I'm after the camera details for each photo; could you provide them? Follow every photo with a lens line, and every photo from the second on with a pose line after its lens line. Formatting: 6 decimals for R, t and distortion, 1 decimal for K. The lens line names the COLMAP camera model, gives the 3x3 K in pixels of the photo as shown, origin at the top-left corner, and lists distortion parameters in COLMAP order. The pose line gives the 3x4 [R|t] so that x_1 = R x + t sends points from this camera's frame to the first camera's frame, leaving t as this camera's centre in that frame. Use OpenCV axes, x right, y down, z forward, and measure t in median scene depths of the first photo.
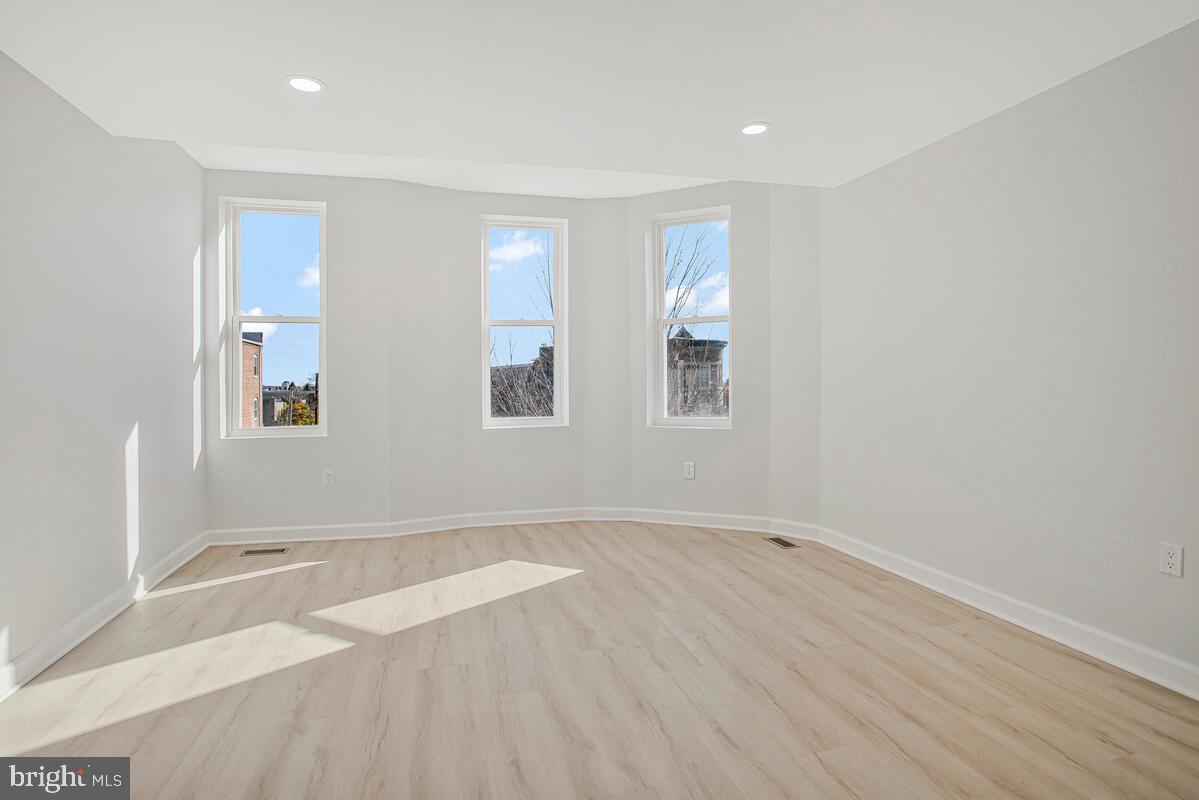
lens RADIAL K [[643.2, 0, 599.5], [0, 643.2, 400.0], [0, 0, 1]] dist [-0.040373, 0.001322]
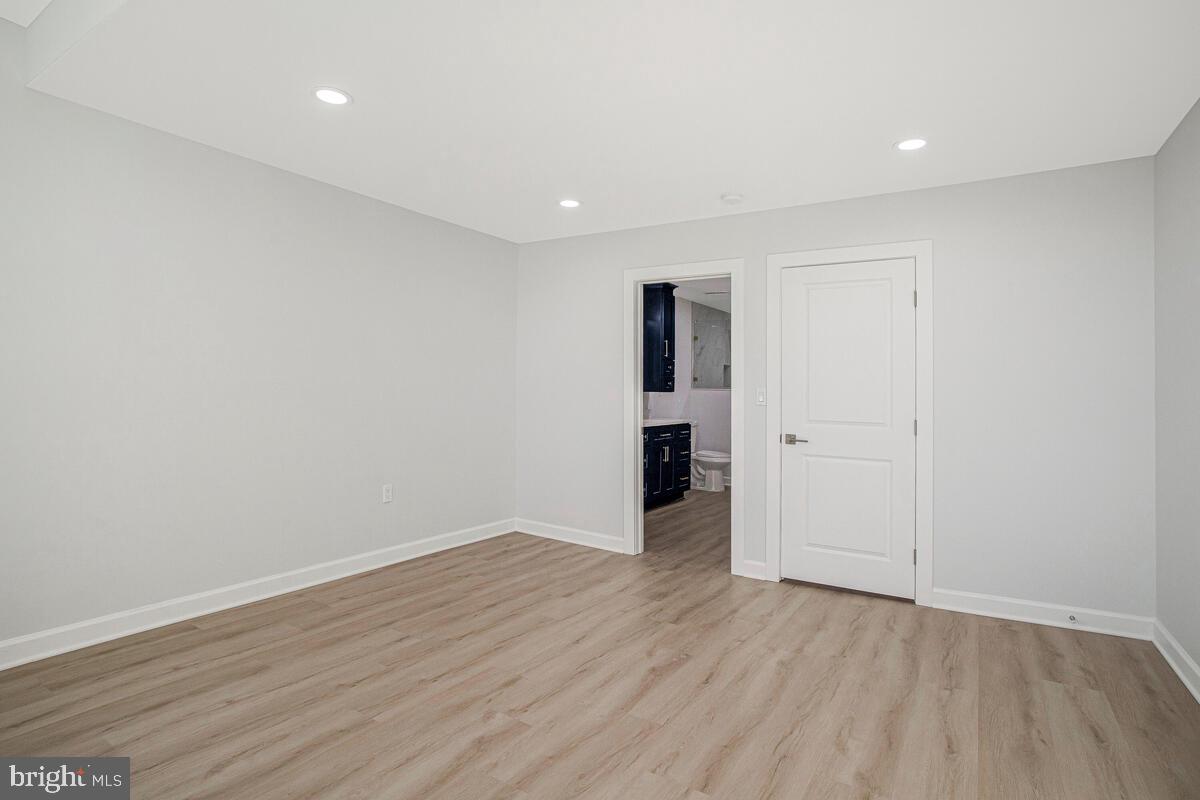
lens RADIAL K [[643.8, 0, 600.0], [0, 643.8, 400.0], [0, 0, 1]] dist [-0.040373, 0.001322]
pose [[-0.695921, -0.019493, 0.717854, -0.688768], [0.007445, 0.999382, 0.034355, -0.062037], [-0.718080, 0.029253, -0.695346, 1.524878]]
